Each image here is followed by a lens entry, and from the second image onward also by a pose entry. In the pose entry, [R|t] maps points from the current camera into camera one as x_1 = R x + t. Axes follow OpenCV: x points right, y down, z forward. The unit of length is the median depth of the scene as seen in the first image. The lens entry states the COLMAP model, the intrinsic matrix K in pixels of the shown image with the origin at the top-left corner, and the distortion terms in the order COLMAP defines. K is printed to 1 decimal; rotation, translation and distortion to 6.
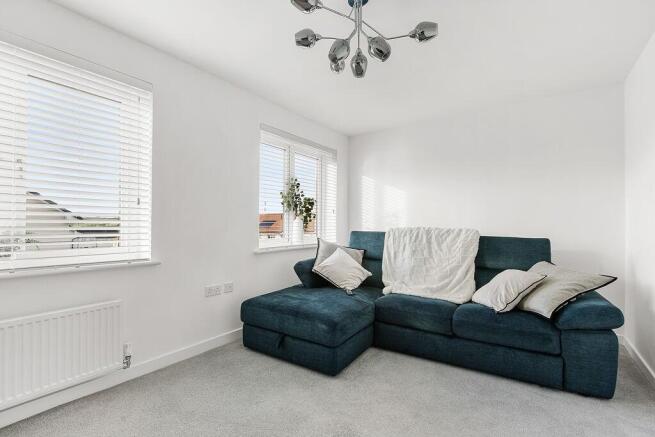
lens RADIAL K [[295.3, 0, 325.4], [0, 295.3, 222.5], [0, 0, 1]] dist [0.009510, -0.000885]
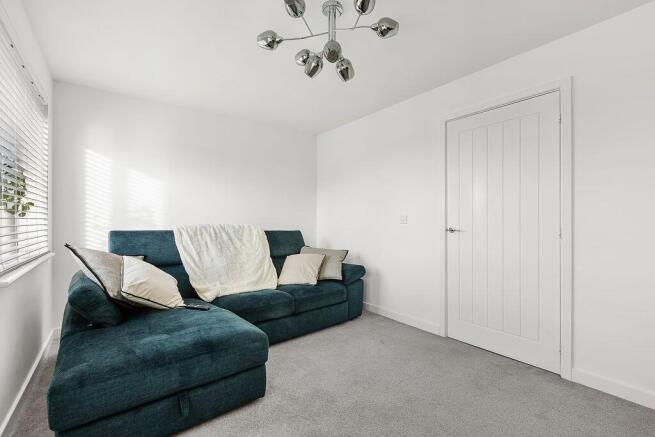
lens RADIAL K [[295.3, 0, 326.6], [0, 295.3, 219.2], [0, 0, 1]] dist [0.009510, -0.000885]
pose [[0.291059, 0.006045, 0.956686, -0.663092], [-0.010457, 0.999940, -0.003137, -0.001354], [-0.956648, -0.009091, 0.291104, 0.504684]]
